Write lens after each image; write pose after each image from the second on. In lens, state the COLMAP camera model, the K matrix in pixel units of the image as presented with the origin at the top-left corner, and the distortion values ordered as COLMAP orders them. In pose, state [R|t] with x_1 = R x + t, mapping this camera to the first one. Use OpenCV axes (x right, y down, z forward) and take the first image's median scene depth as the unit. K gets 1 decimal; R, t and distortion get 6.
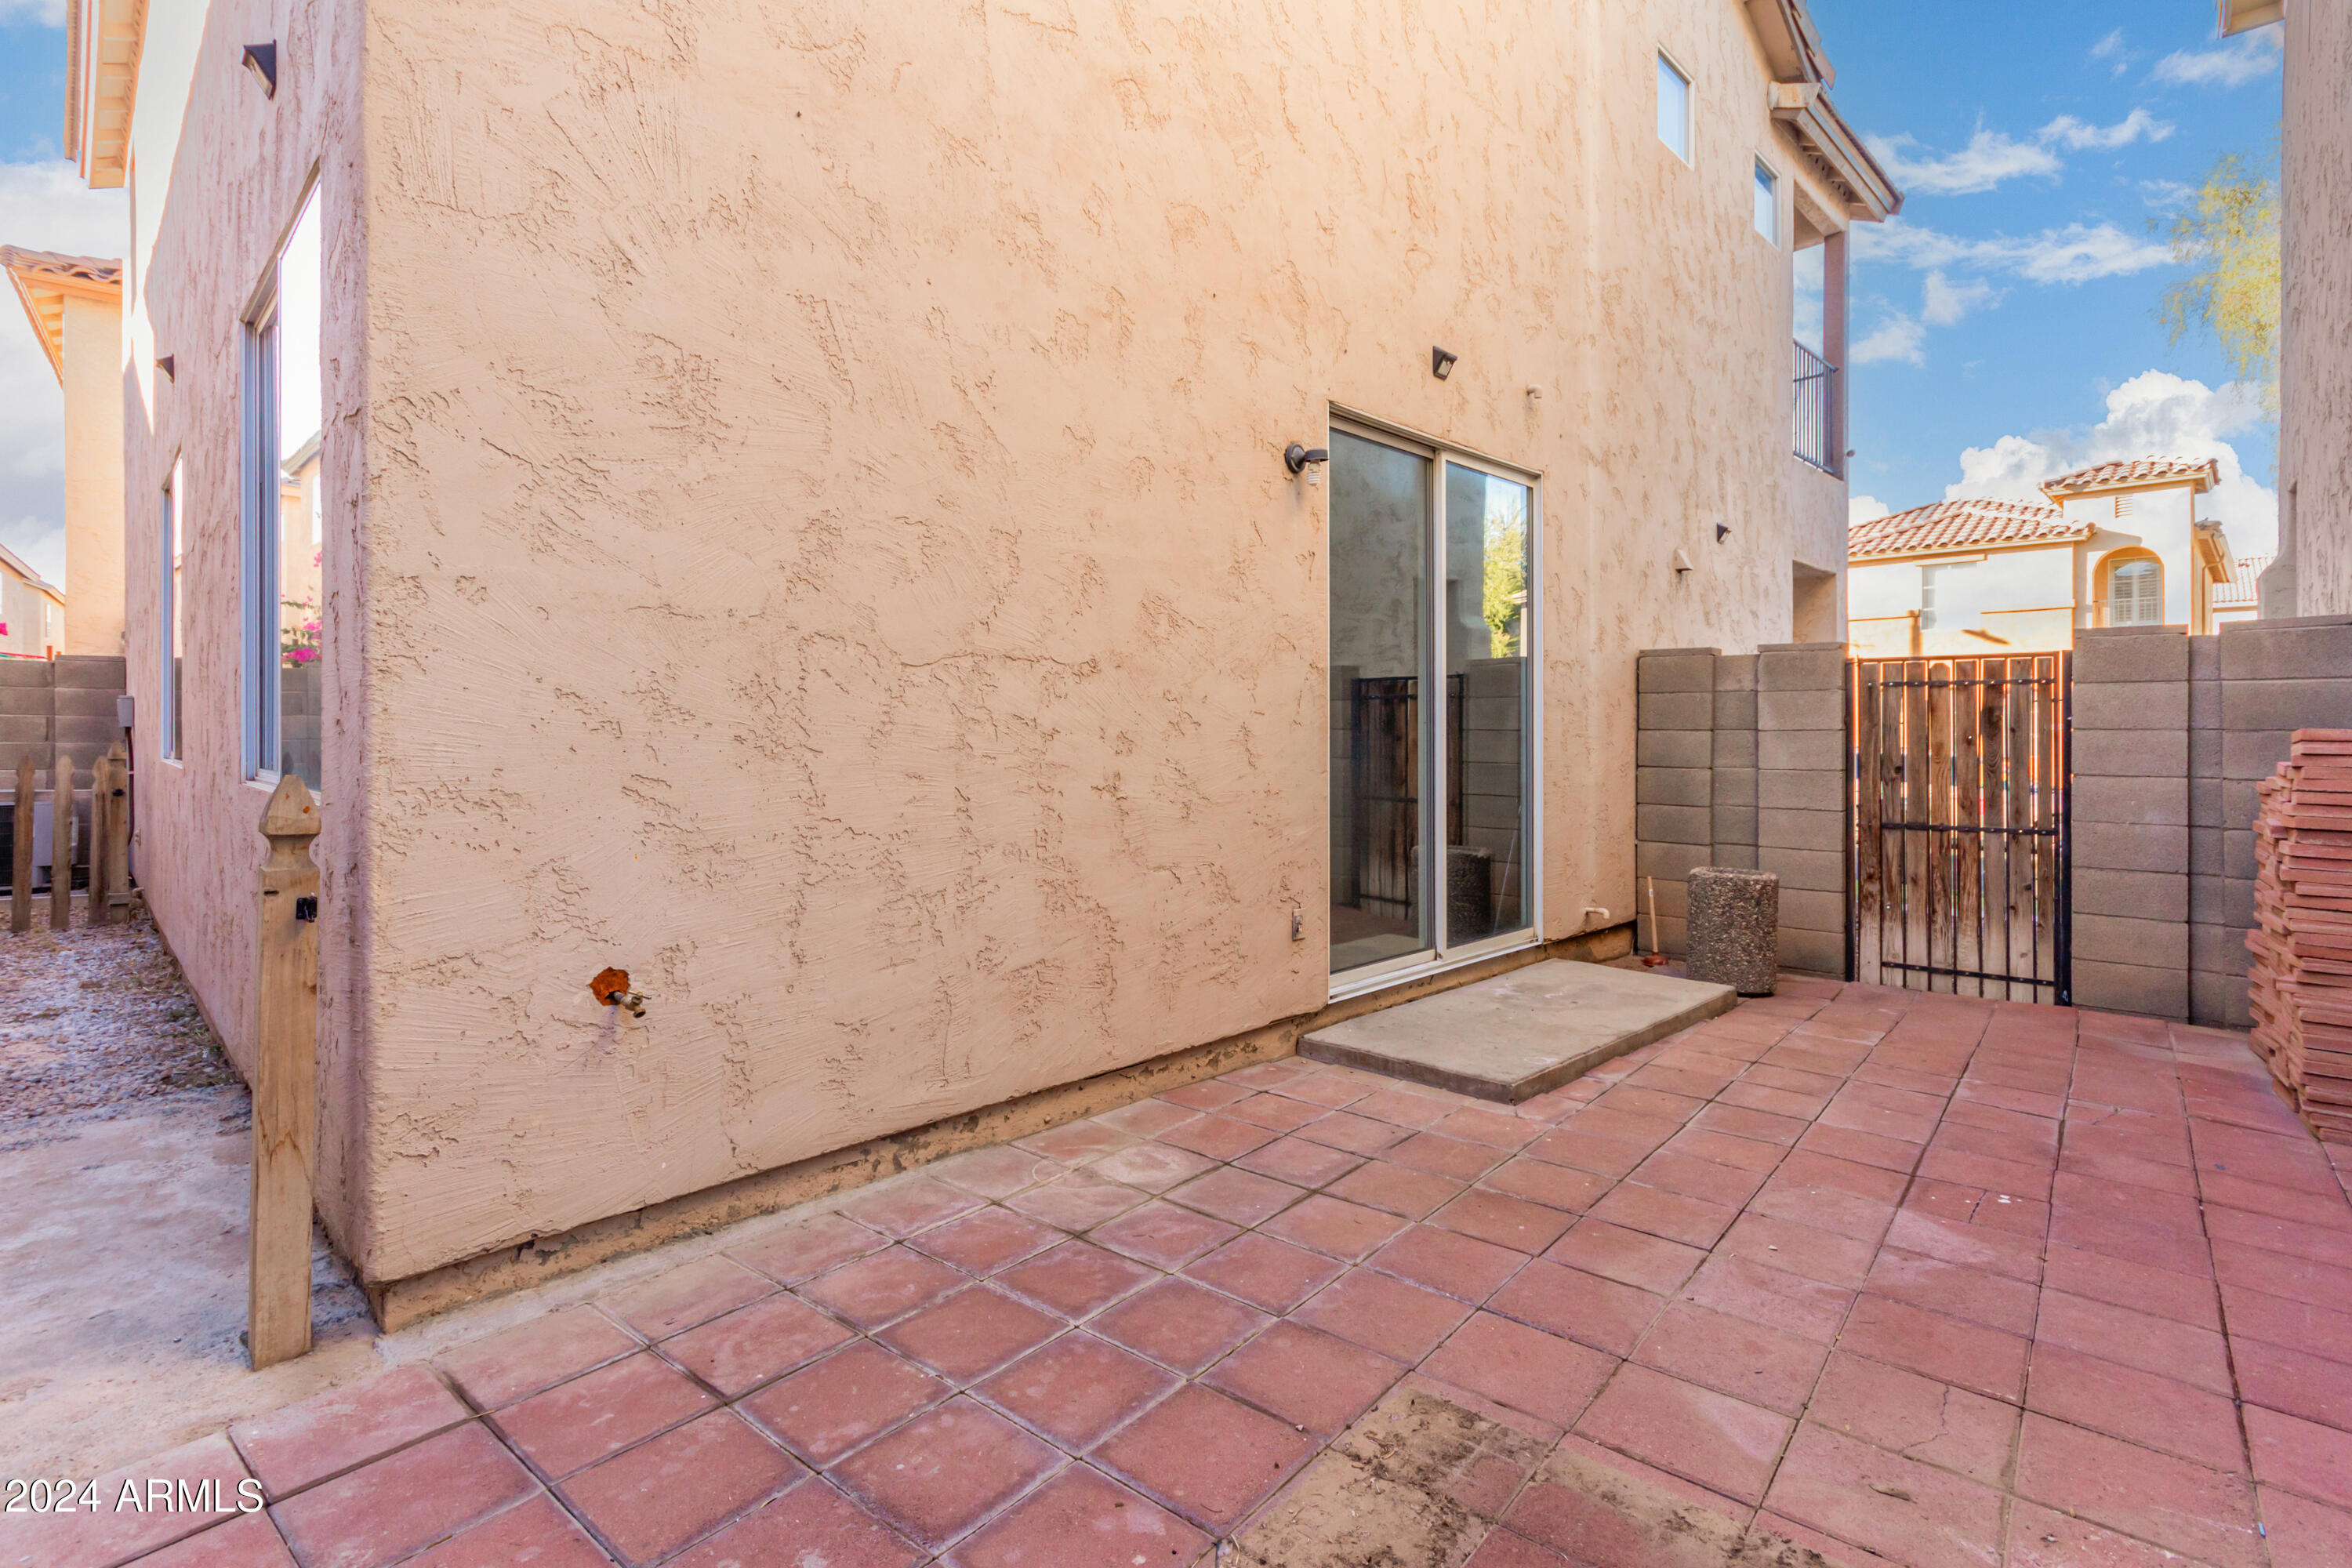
lens RADIAL K [[1110.5, 0, 1173.1], [0, 1110.5, 729.4], [0, 0, 1]] dist [0.000553, 0.000459]
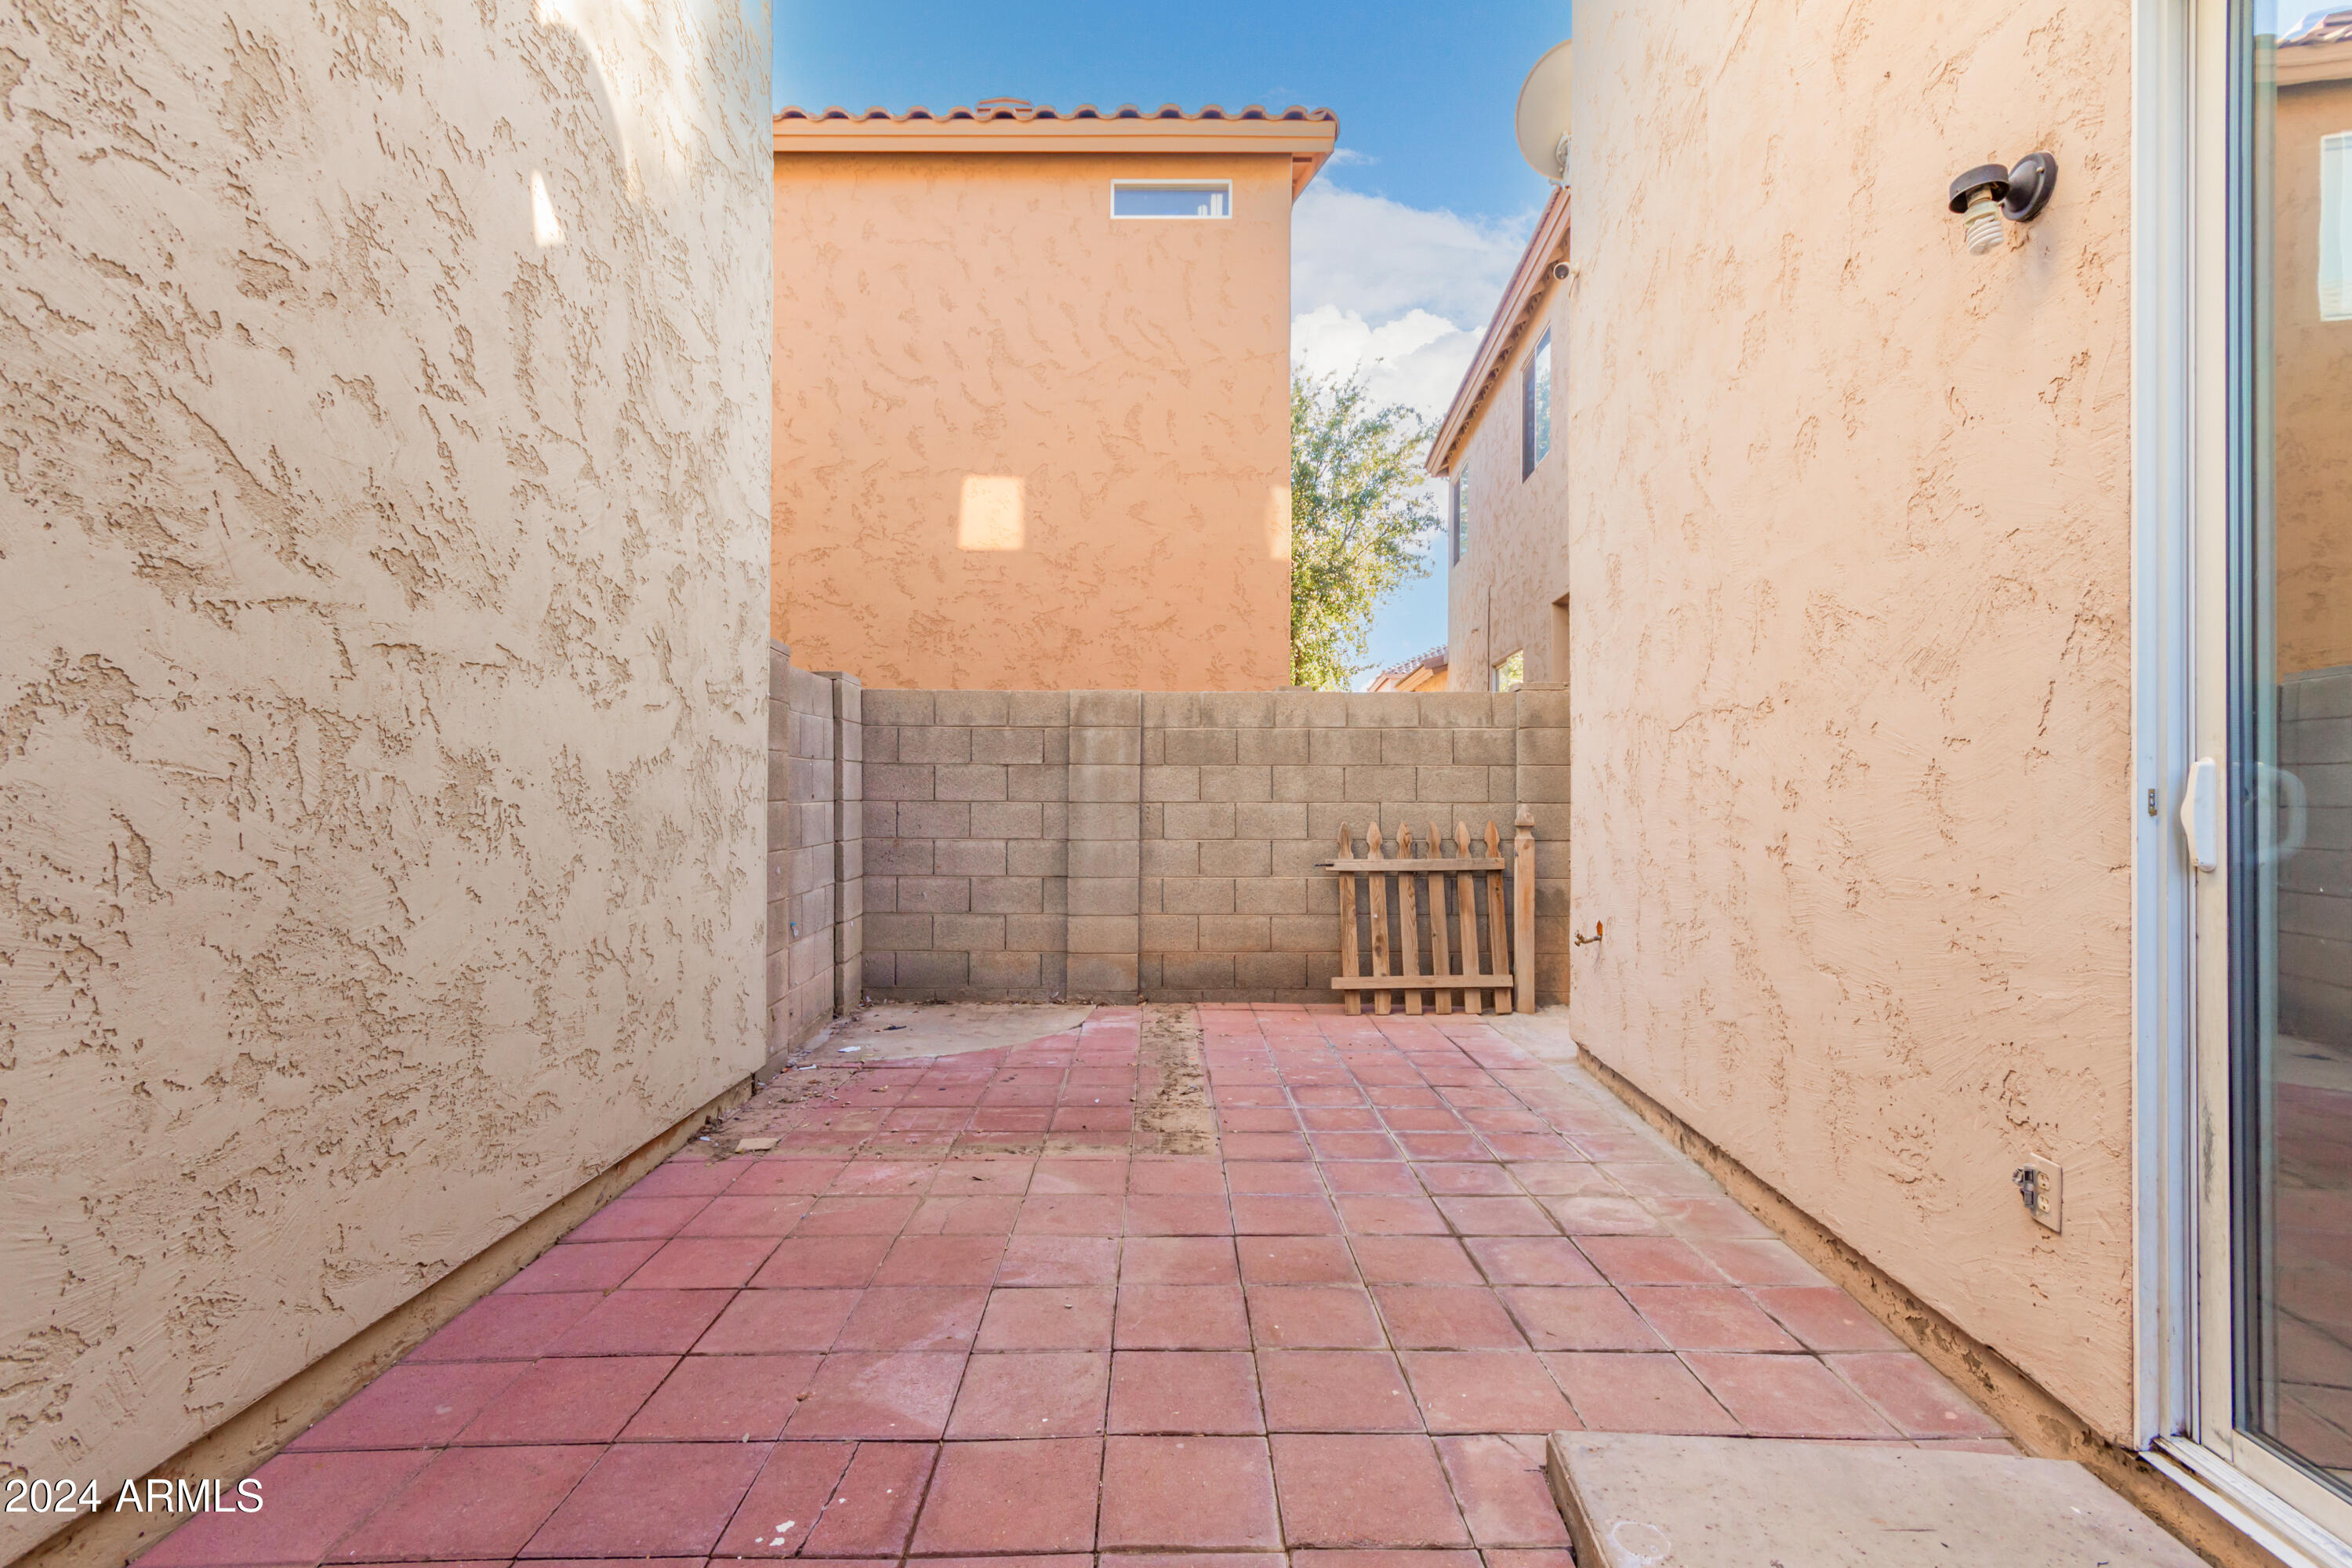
lens RADIAL K [[1110.5, 0, 1177.8], [0, 1110.5, 799.2], [0, 0, 1]] dist [0.000553, 0.000459]
pose [[-0.757765, -0.003628, -0.652518, 0.782054], [-0.002606, 0.999993, -0.002533, 0.017733], [0.652523, -0.000219, -0.757769, 1.275446]]
